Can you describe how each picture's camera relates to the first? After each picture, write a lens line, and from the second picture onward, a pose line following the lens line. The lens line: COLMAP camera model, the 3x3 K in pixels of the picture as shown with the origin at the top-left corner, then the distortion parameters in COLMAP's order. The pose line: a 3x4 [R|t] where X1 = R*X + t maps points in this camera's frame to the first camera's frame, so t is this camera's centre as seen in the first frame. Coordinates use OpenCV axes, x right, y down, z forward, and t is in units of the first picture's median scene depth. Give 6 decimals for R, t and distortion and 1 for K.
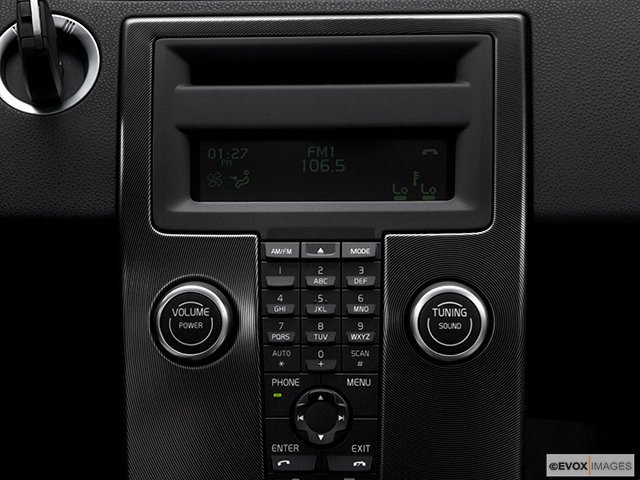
lens RADIAL K [[1546.0, 0, 321.0], [0, 1546.0, 234.2], [0, 0, 1]] dist [0.232910, 0.000000]
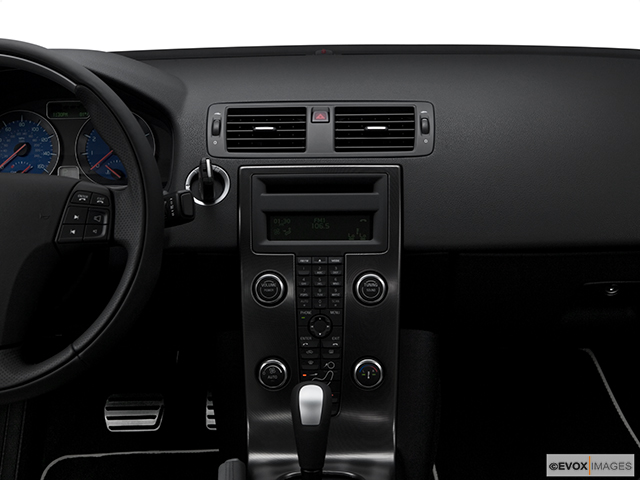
lens RADIAL K [[984.9, 0, 319.7], [0, 984.9, 244.4], [0, 0, 1]] dist [0.019866, 0.000000]
pose [[0.999237, -0.001663, 0.039014, -0.062412], [0.001045, 0.999874, 0.015864, -0.040608], [-0.039036, -0.015811, 0.999113, -0.595733]]
